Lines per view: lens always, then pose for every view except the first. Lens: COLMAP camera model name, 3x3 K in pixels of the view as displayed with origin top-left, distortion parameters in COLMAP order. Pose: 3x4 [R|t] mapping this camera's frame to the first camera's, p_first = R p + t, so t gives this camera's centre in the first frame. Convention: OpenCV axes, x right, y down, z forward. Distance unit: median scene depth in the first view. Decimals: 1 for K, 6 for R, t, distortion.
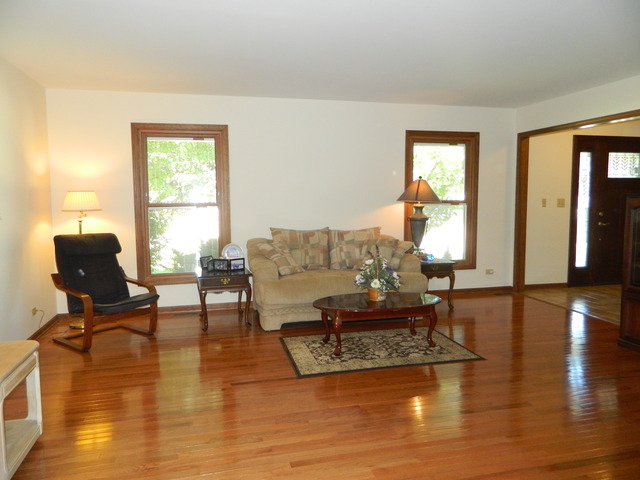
lens RADIAL K [[481.2, 0, 320.6], [0, 481.2, 234.5], [0, 0, 1]] dist [0.005339, 0.004763]
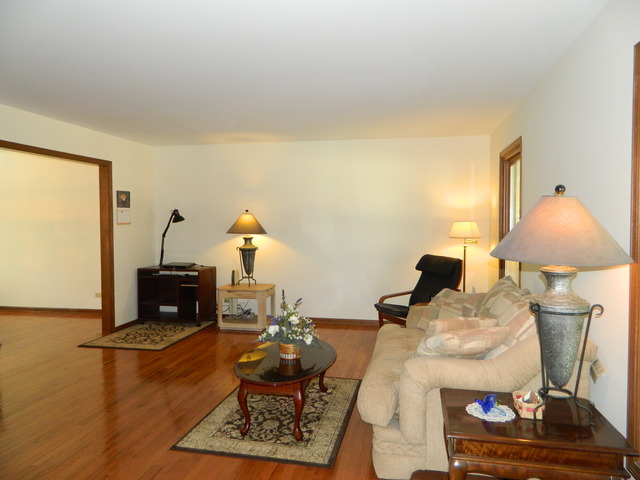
lens RADIAL K [[481.2, 0, 320.0], [0, 481.2, 240.5], [0, 0, 1]] dist [0.005339, 0.004763]
pose [[0.424451, -0.014709, 0.905331, -0.228799], [0.070784, 0.997347, -0.016982, -0.010618], [-0.902680, 0.071292, 0.424366, 0.226062]]
